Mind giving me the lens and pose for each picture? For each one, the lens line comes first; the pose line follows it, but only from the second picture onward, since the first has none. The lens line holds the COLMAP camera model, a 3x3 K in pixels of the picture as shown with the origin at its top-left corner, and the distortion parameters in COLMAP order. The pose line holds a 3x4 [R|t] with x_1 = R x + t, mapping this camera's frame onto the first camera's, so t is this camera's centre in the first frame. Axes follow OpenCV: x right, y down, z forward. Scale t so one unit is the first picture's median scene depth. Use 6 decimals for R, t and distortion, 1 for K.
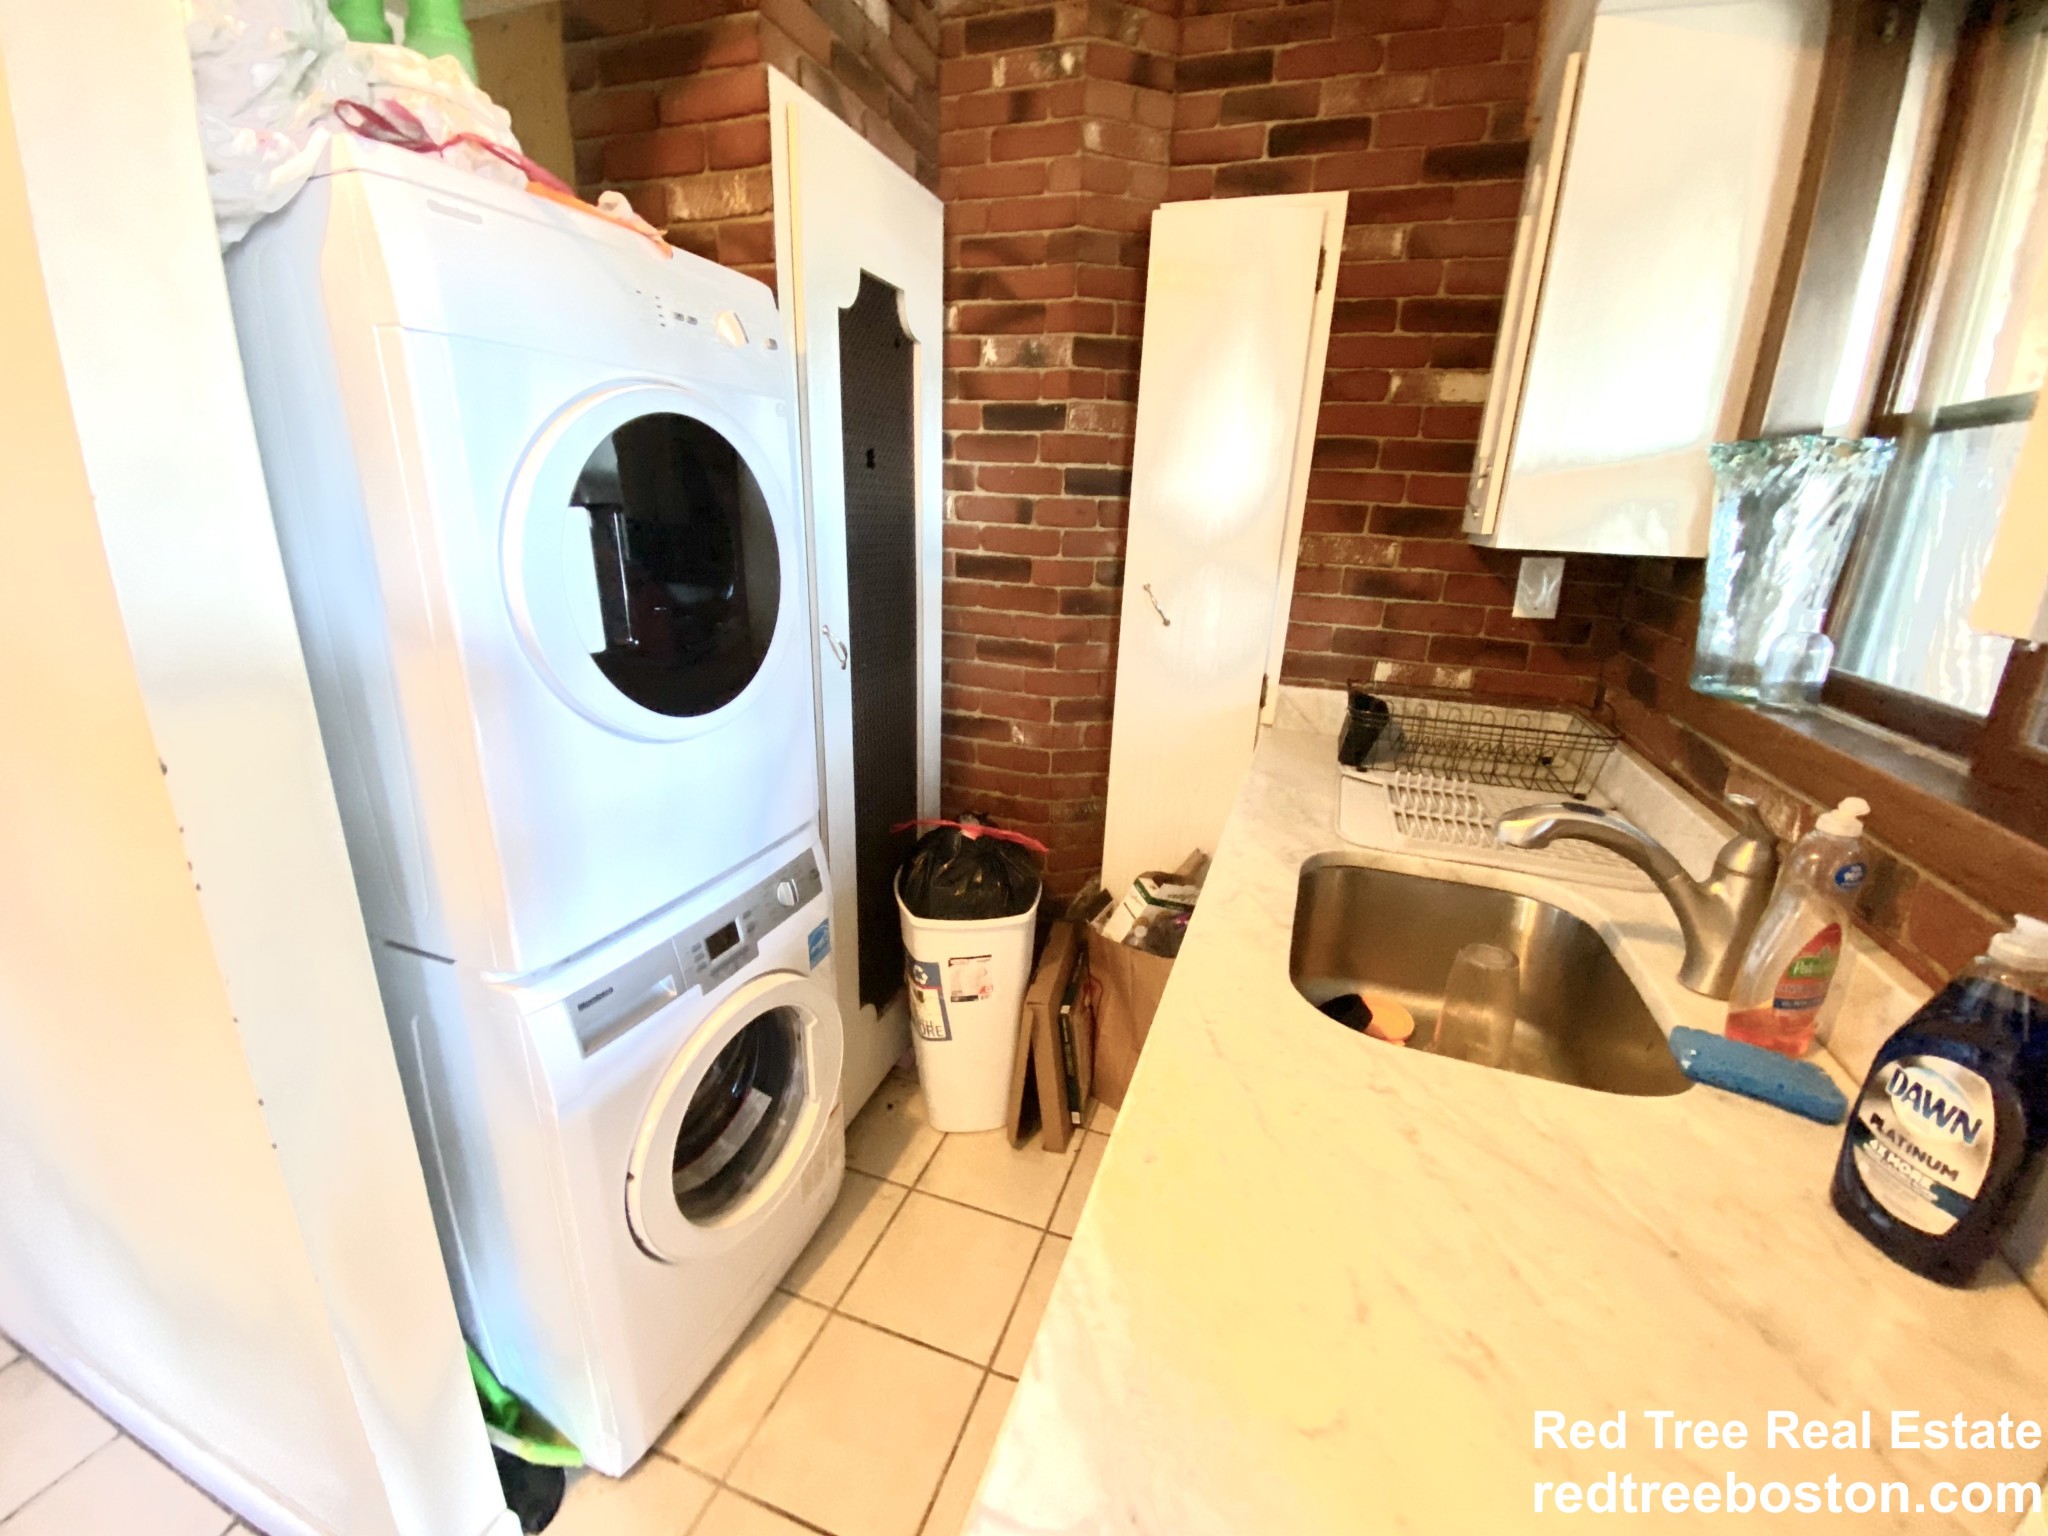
lens RADIAL K [[829.8, 0, 1022.1], [0, 829.8, 762.4], [0, 0, 1]] dist [0.035744, -0.029368]
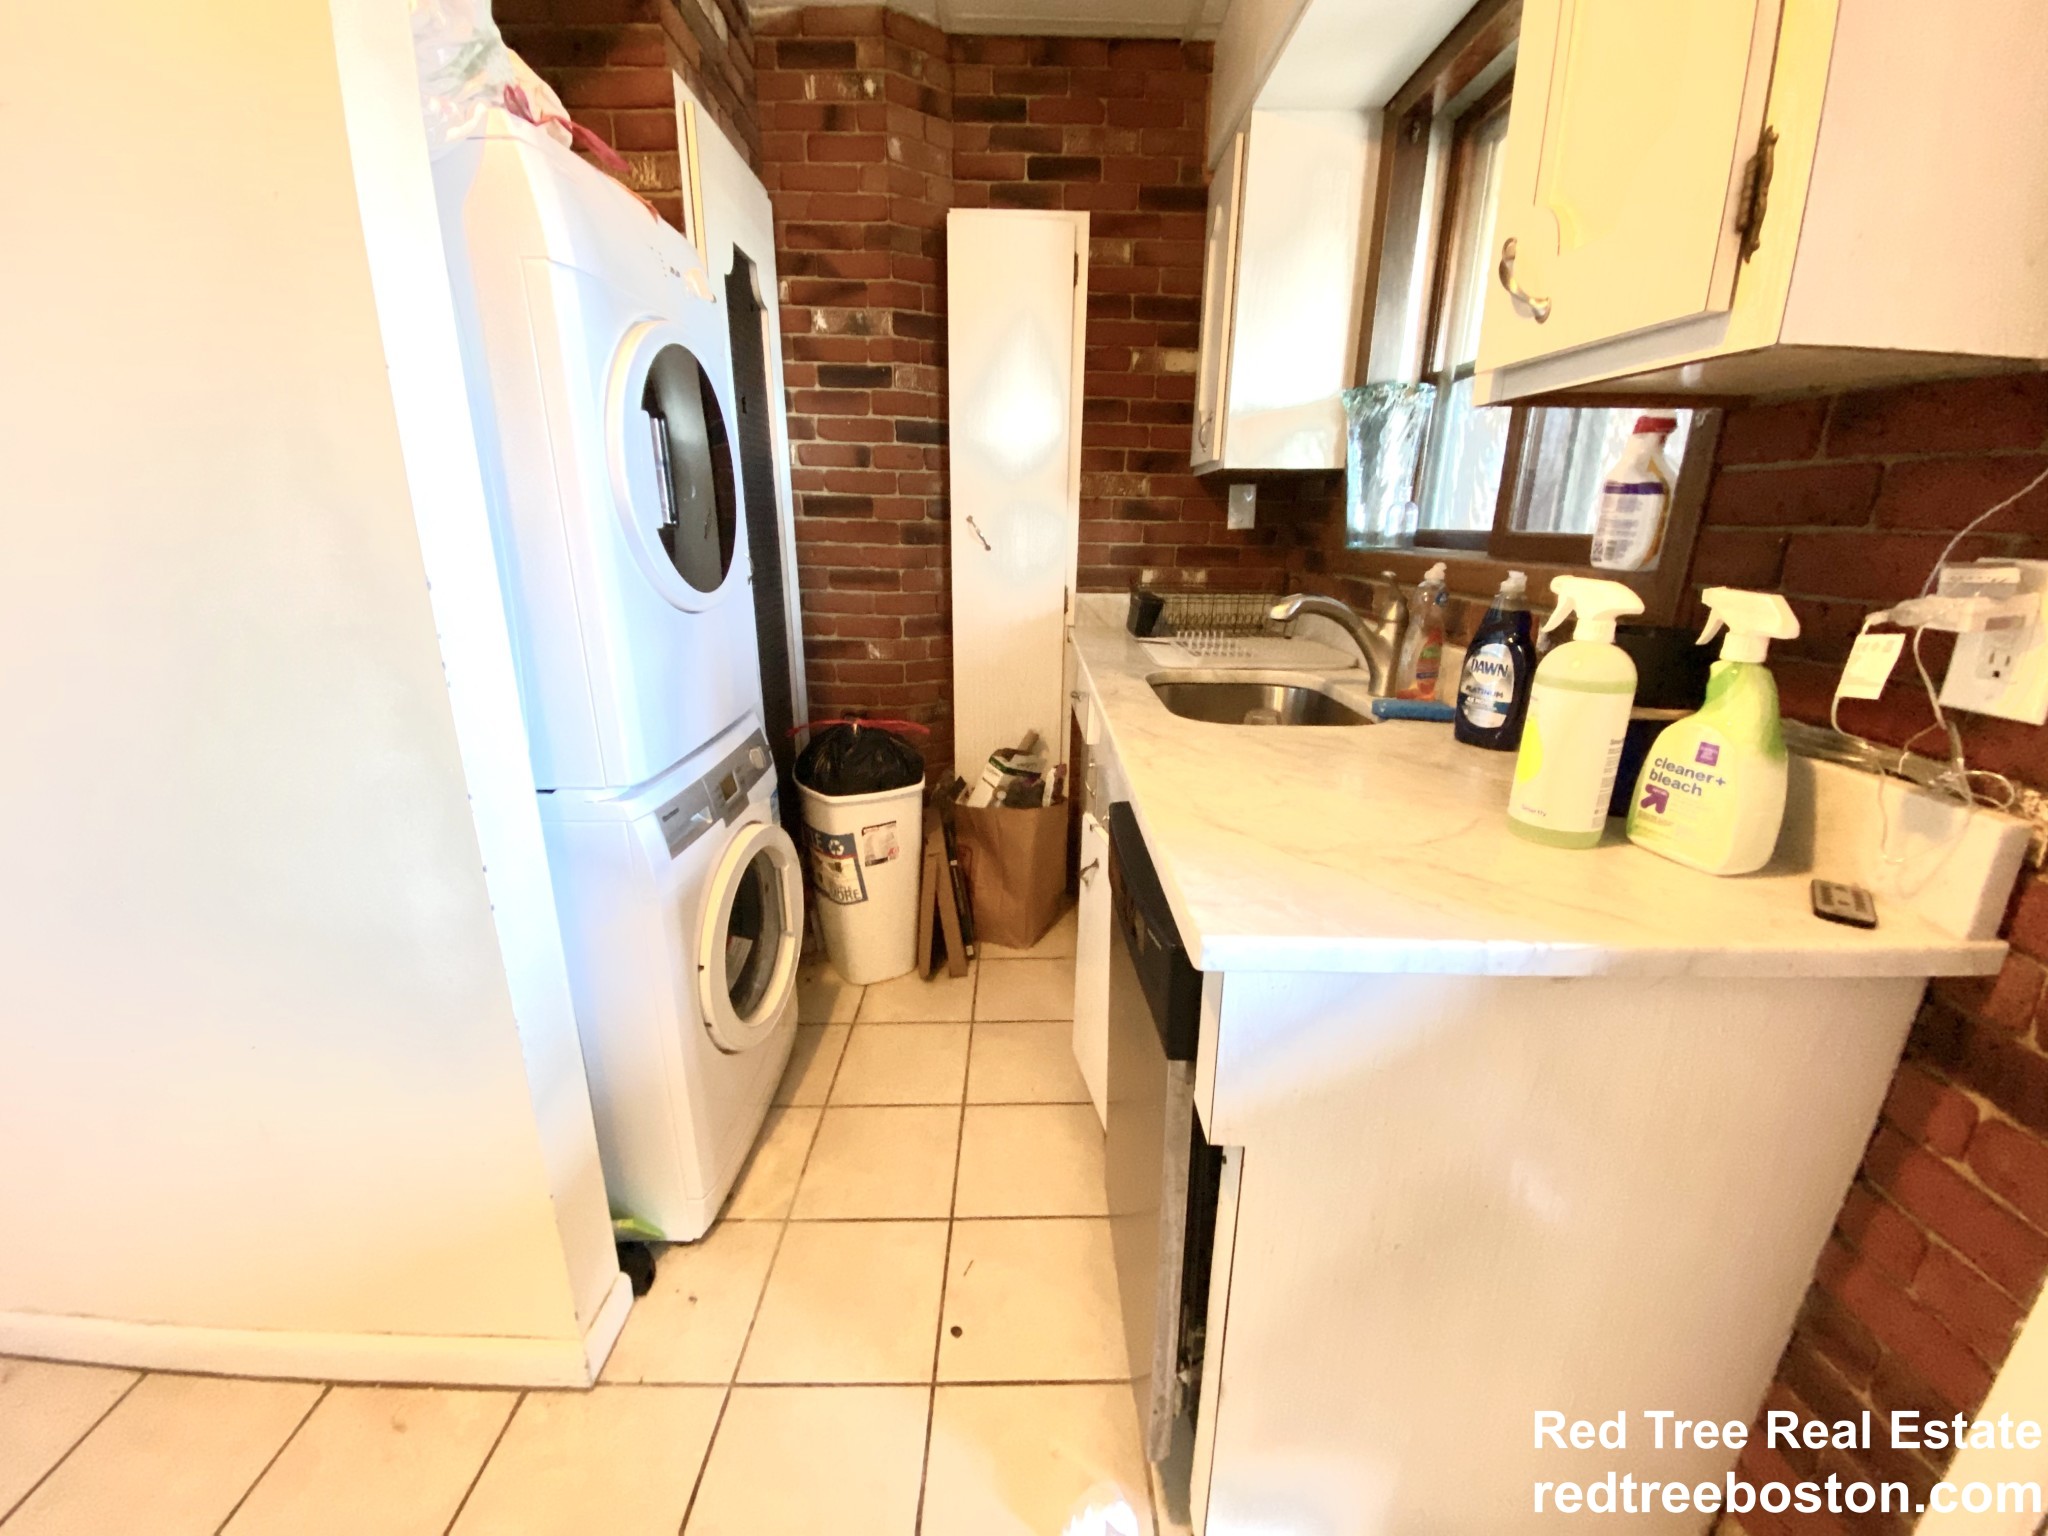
lens RADIAL K [[838.5, 0, 1023.9], [0, 838.5, 769.9], [0, 0, 1]] dist [0.015710, -0.017997]
pose [[0.937655, -0.127091, 0.323497, -0.249441], [0.125339, 0.991764, 0.026338, 0.150737], [-0.324180, 0.015851, 0.945863, -0.217766]]
